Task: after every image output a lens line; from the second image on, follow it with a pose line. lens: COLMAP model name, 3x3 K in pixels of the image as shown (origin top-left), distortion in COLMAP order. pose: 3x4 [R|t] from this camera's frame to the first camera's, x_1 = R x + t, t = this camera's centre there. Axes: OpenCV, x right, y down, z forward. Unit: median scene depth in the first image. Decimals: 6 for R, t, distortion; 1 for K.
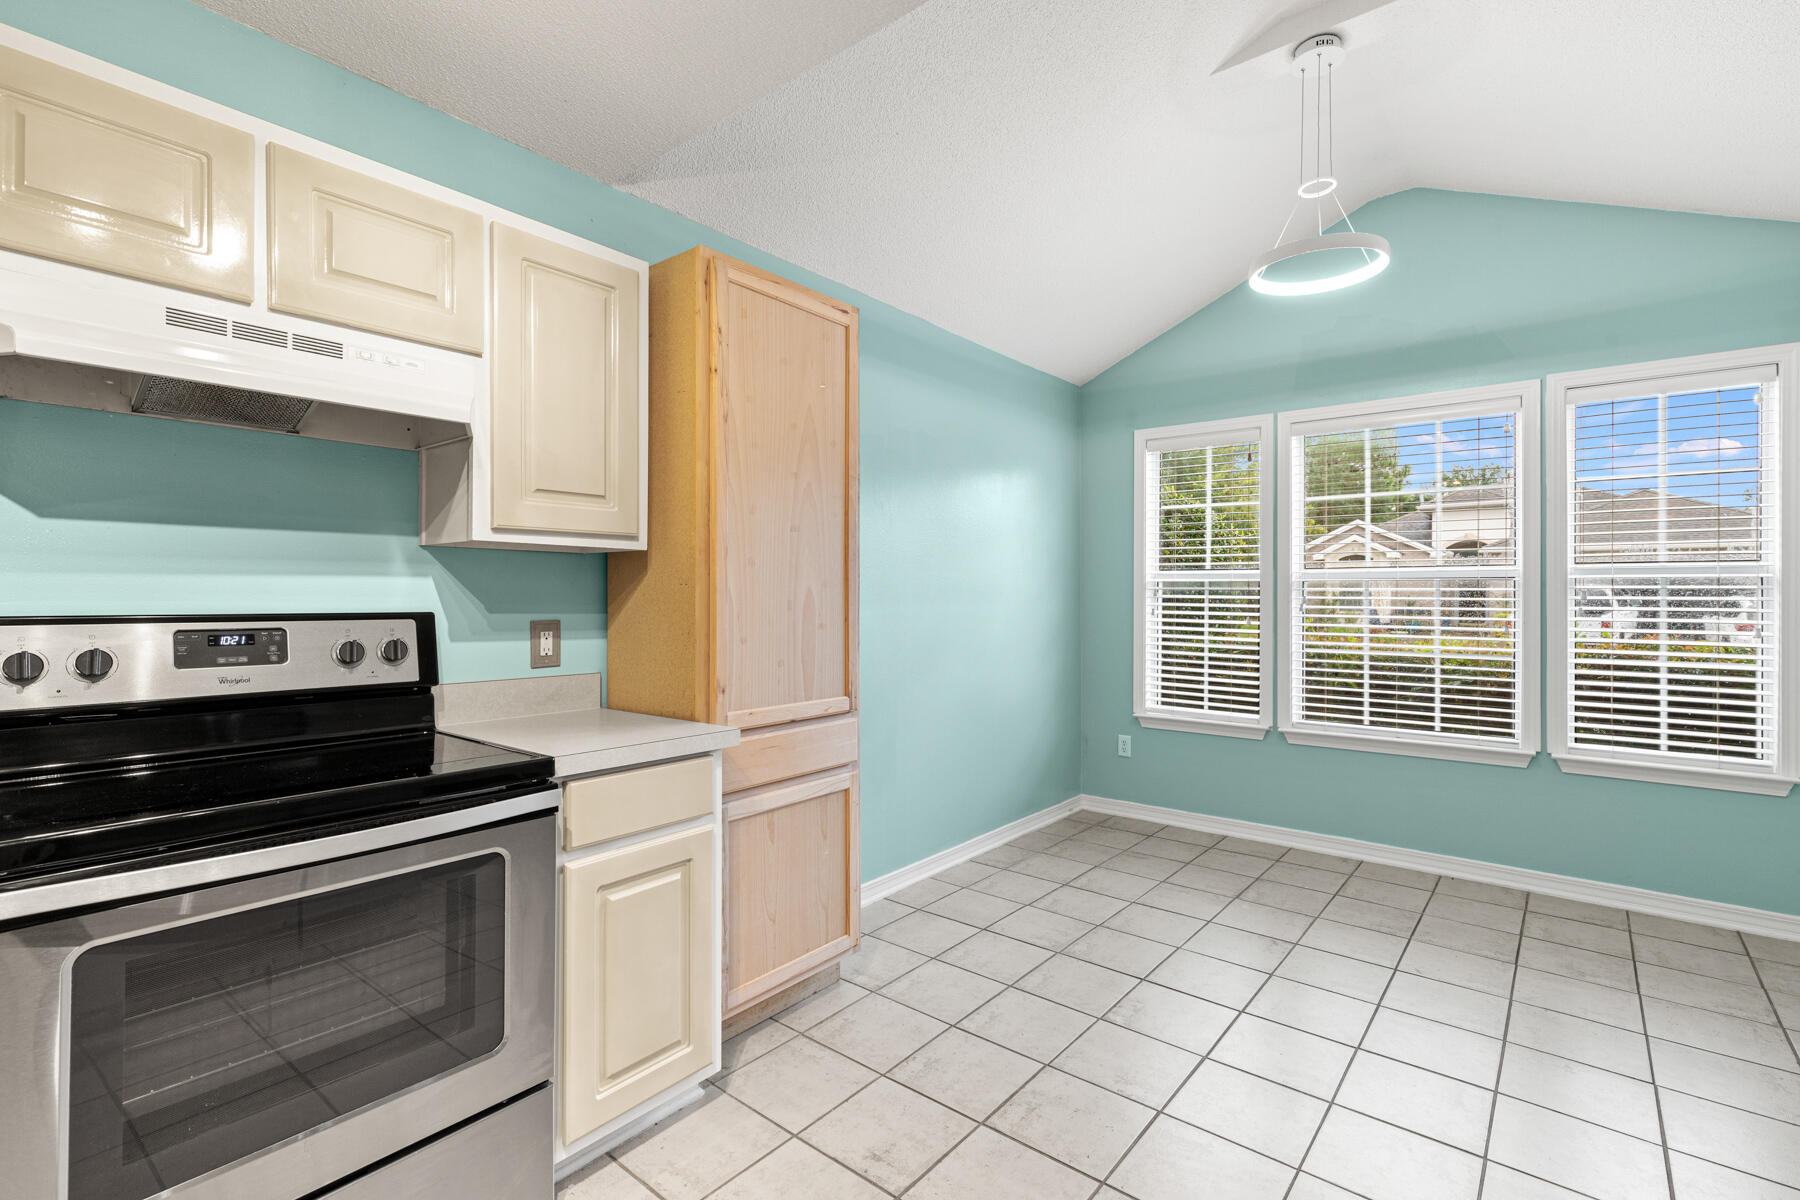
lens RADIAL K [[830.8, 0, 926.9], [0, 830.8, 589.6], [0, 0, 1]] dist [0.019893, -0.003230]
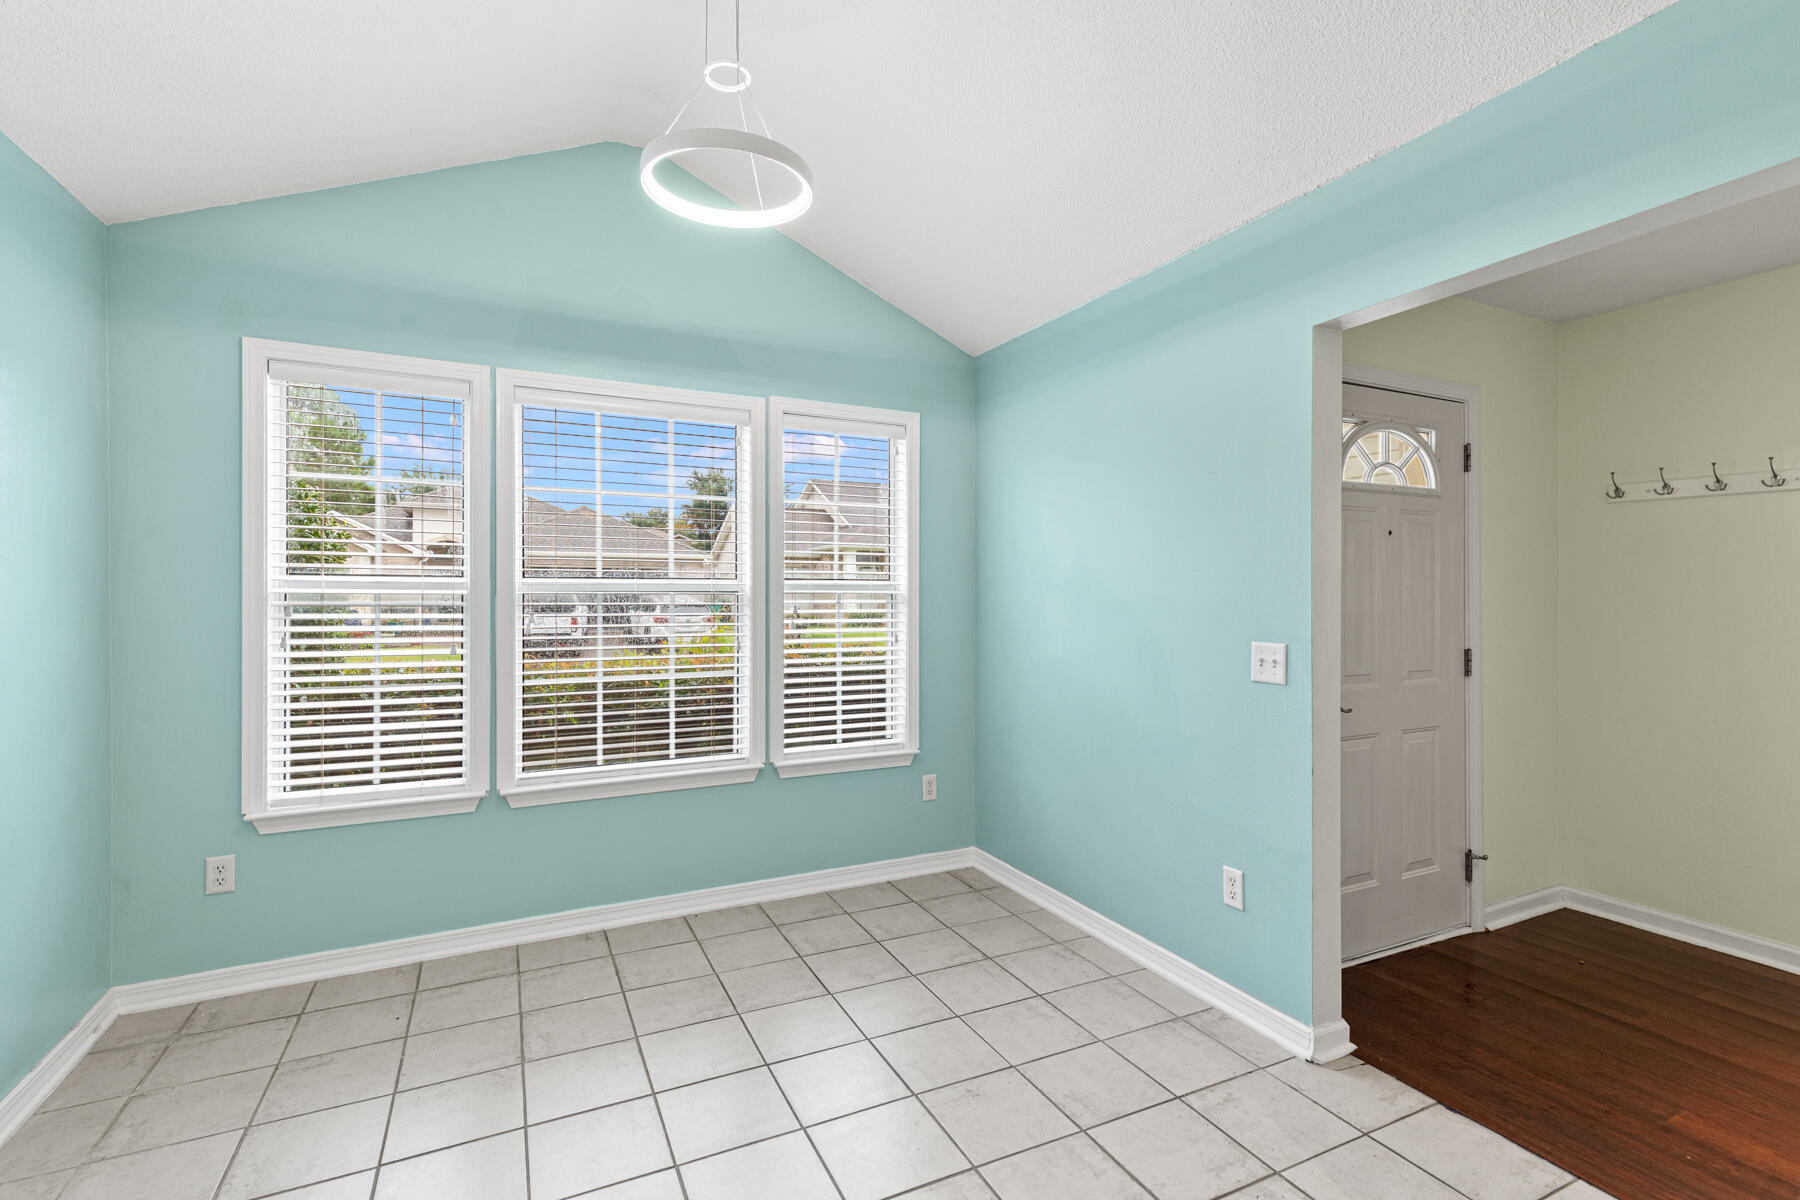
lens RADIAL K [[830.8, 0, 916.8], [0, 830.8, 596.4], [0, 0, 1]] dist [0.019893, -0.003230]
pose [[0.437164, -0.004160, 0.899372, -0.107651], [-0.007697, 0.999935, 0.008366, -0.021553], [-0.899349, -0.010580, 0.437104, 0.415440]]
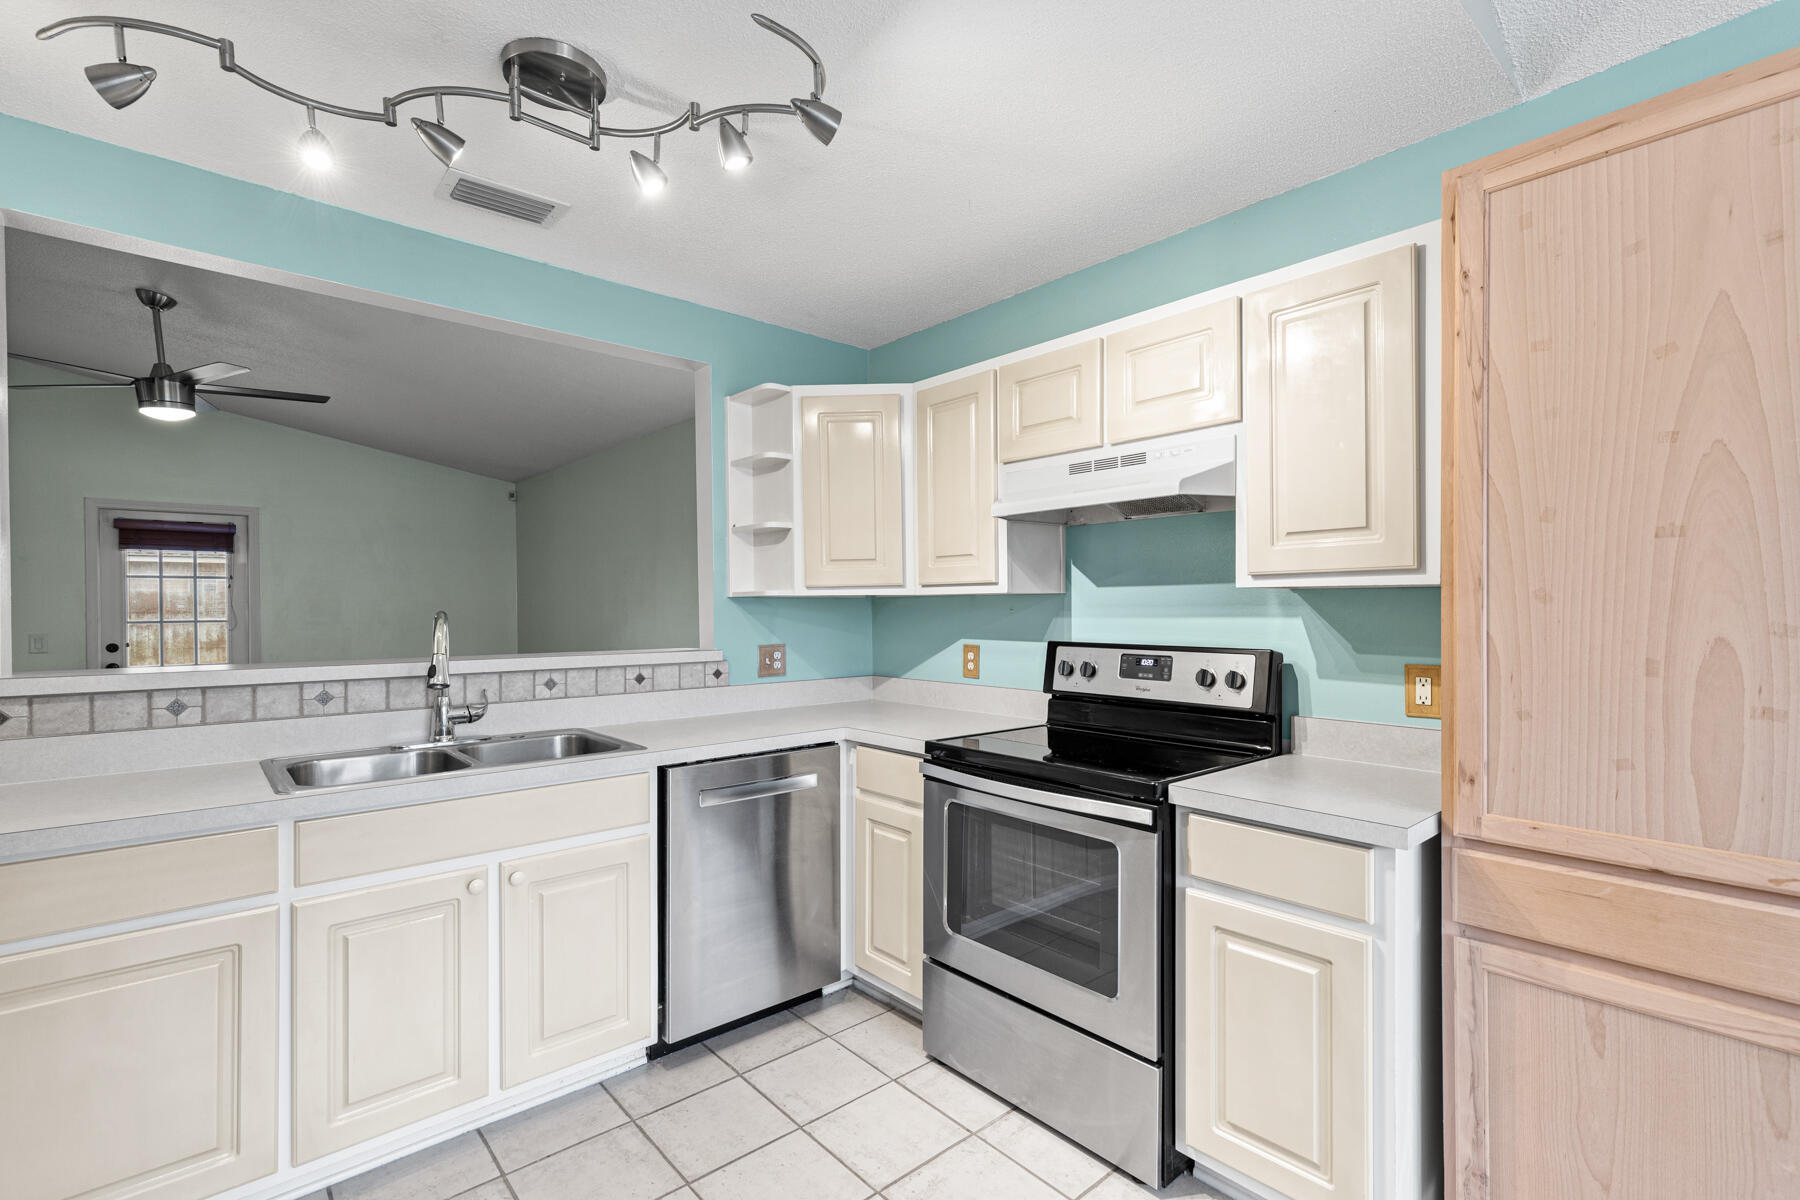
lens RADIAL K [[830.8, 0, 906.2], [0, 830.8, 610.7], [0, 0, 1]] dist [0.019893, -0.003230]
pose [[-0.188419, 0.003588, -0.982082, 0.354302], [0.012927, 0.999916, 0.001173, -0.019448], [0.982004, -0.012474, -0.188449, 0.427802]]
